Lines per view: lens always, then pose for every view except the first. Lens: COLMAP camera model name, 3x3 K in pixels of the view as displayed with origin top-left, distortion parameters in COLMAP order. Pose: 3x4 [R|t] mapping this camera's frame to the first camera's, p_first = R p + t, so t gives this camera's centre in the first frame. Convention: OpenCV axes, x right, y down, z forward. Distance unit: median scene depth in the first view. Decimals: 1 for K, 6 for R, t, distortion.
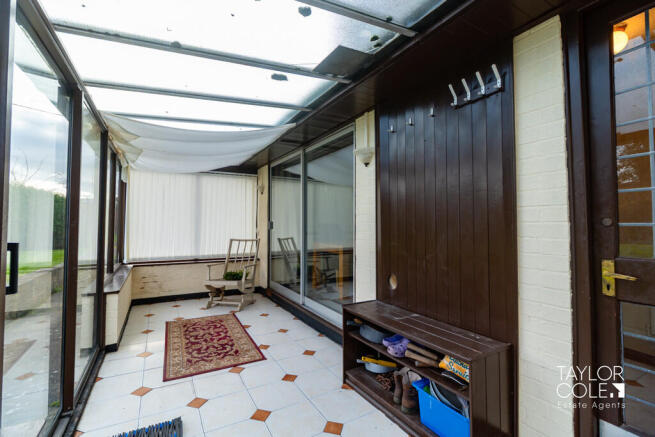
lens RADIAL K [[284.7, 0, 327.7], [0, 284.7, 215.5], [0, 0, 1]] dist [-0.003181, -0.001055]
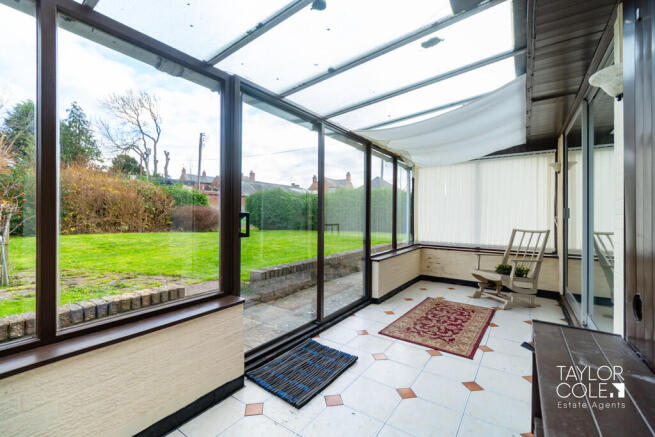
lens RADIAL K [[284.7, 0, 338.6], [0, 284.7, 214.0], [0, 0, 1]] dist [-0.003181, -0.001055]
pose [[0.447849, -0.005177, -0.894094, 0.335791], [0.020038, 0.999790, 0.004248, 0.035057], [0.893885, -0.019818, 0.447858, 0.207204]]
